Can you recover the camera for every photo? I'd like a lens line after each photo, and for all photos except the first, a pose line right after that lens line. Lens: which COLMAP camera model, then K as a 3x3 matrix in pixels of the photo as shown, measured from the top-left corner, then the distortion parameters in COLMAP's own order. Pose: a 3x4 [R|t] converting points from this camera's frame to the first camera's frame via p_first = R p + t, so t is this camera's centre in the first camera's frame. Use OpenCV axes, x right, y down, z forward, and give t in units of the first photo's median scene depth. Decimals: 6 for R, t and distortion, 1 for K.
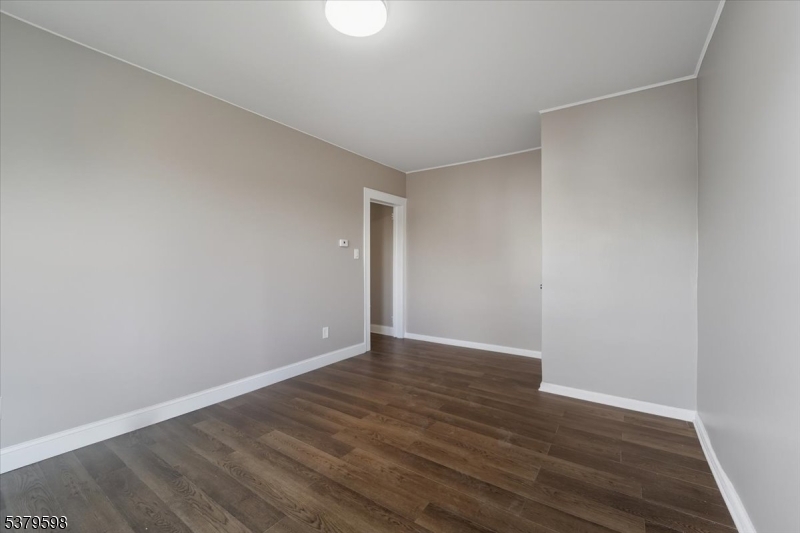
lens RADIAL K [[329.0, 0, 401.3], [0, 329.0, 266.3], [0, 0, 1]] dist [-0.024165, -0.000358]
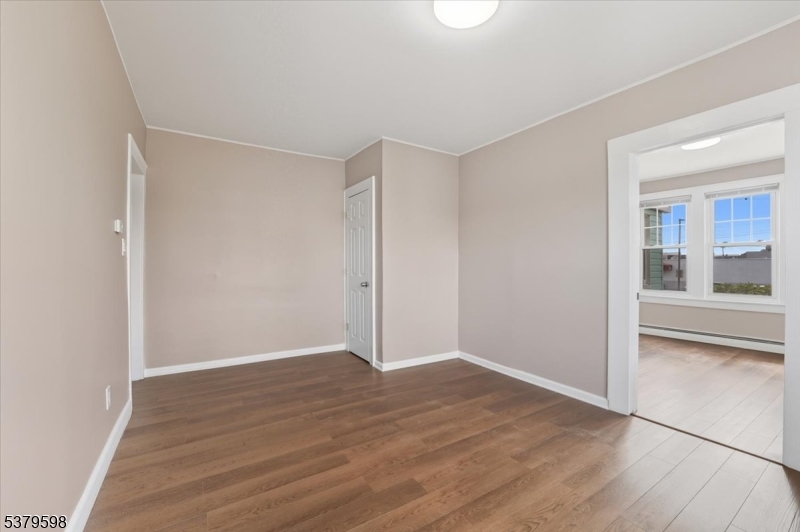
lens RADIAL K [[329.0, 0, 401.3], [0, 329.0, 265.8], [0, 0, 1]] dist [-0.024165, -0.000358]
pose [[0.394381, -0.003714, 0.918940, -0.805662], [0.007989, 0.999968, 0.000613, -0.002771], [-0.918912, 0.007099, 0.394398, 0.589458]]
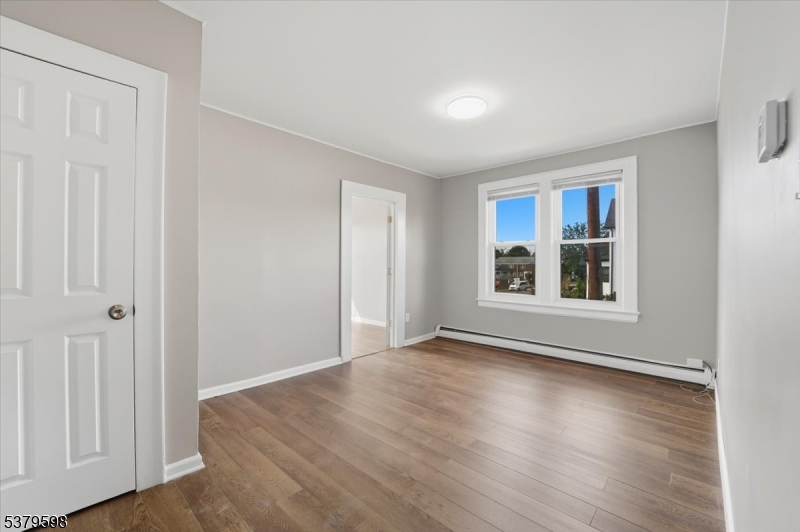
lens RADIAL K [[329.0, 0, 401.3], [0, 329.0, 265.8], [0, 0, 1]] dist [-0.024165, -0.000358]
pose [[-0.988181, -0.012787, 0.152757, -0.049683], [-0.010661, 0.999835, 0.014727, -0.022200], [-0.152920, 0.012924, -0.988154, 1.948064]]
